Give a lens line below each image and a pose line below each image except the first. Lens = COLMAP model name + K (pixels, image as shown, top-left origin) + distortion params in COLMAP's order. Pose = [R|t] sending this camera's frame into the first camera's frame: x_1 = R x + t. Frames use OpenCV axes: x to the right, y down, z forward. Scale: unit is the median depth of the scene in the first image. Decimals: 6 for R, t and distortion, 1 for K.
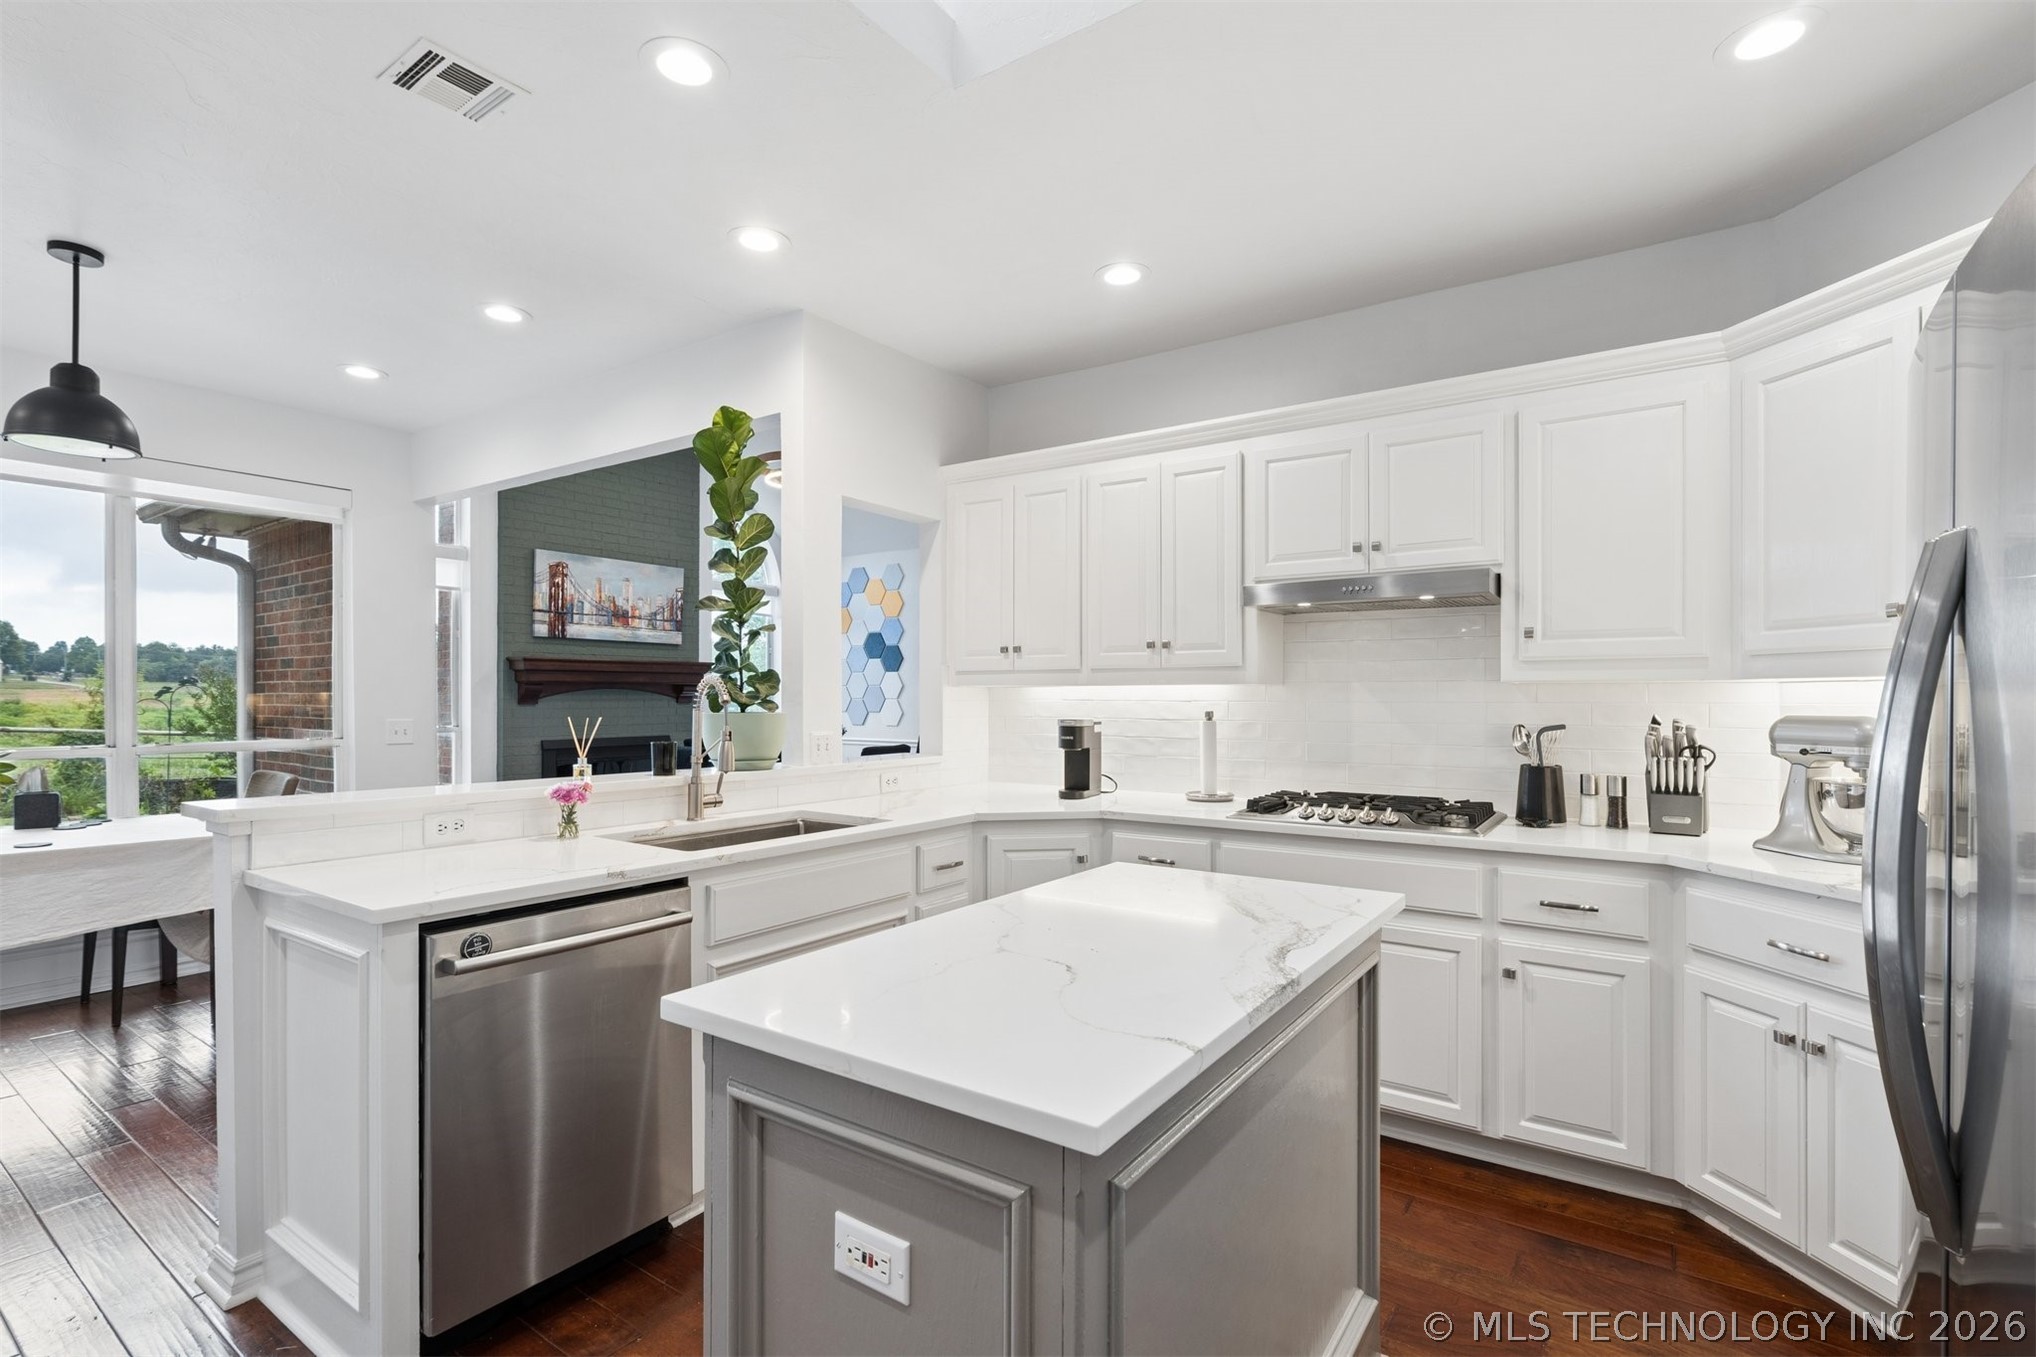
lens RADIAL K [[932.4, 0, 1016.0], [0, 932.4, 693.4], [0, 0, 1]] dist [0.003036, -0.001229]
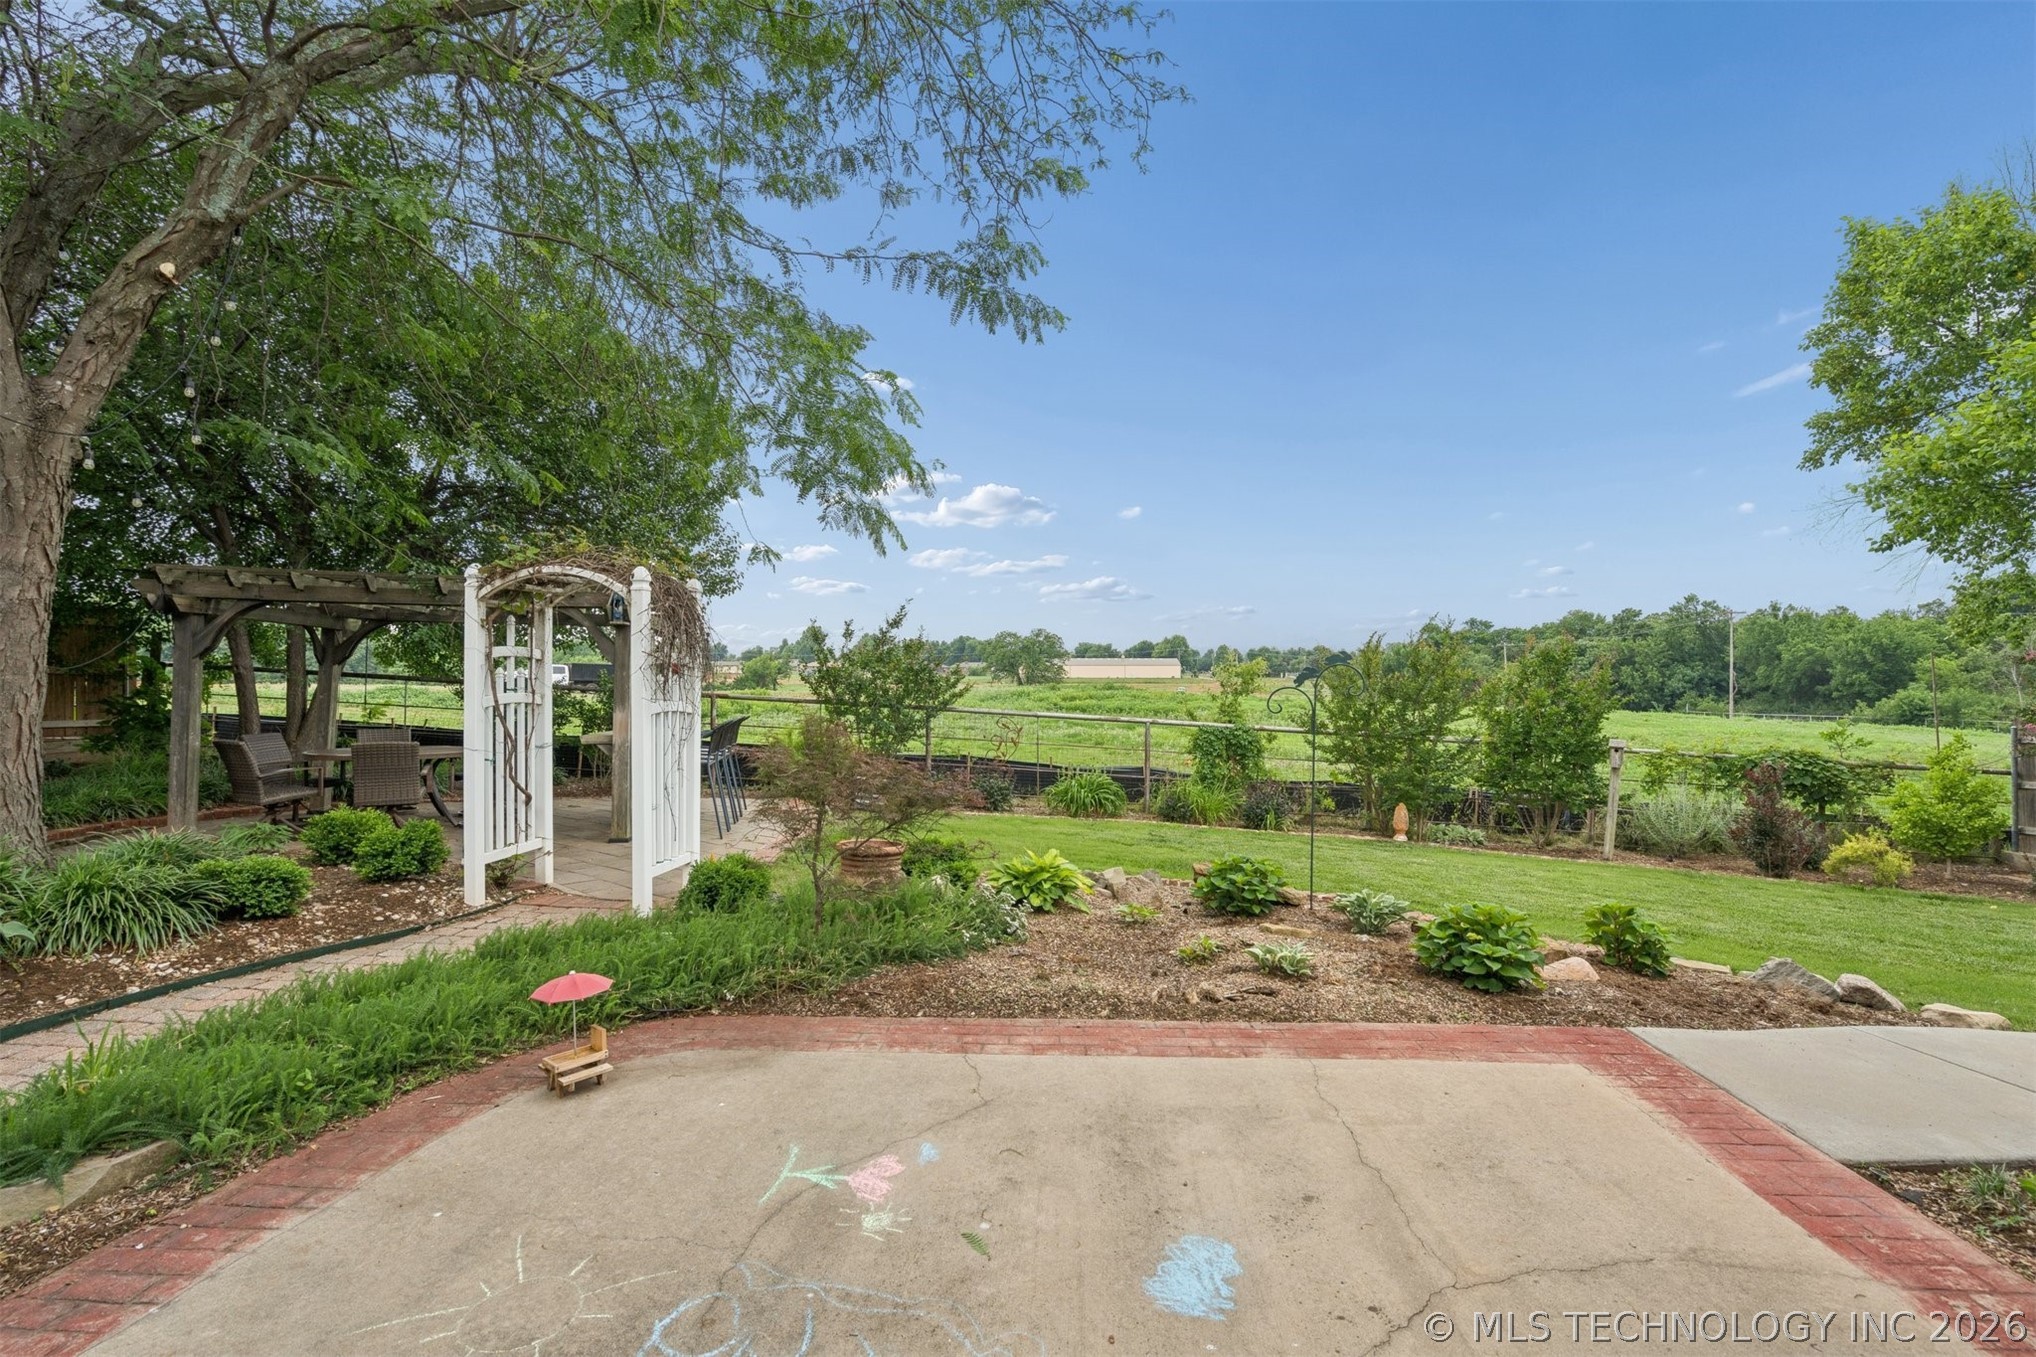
lens RADIAL K [[932.4, 0, 1015.1], [0, 932.4, 668.9], [0, 0, 1]] dist [0.003036, -0.001229]
pose [[0.537496, -0.017289, -0.843089, -0.342368], [0.001986, 0.999813, -0.019237, 0.003595], [0.843264, 0.008665, 0.537430, 0.351246]]
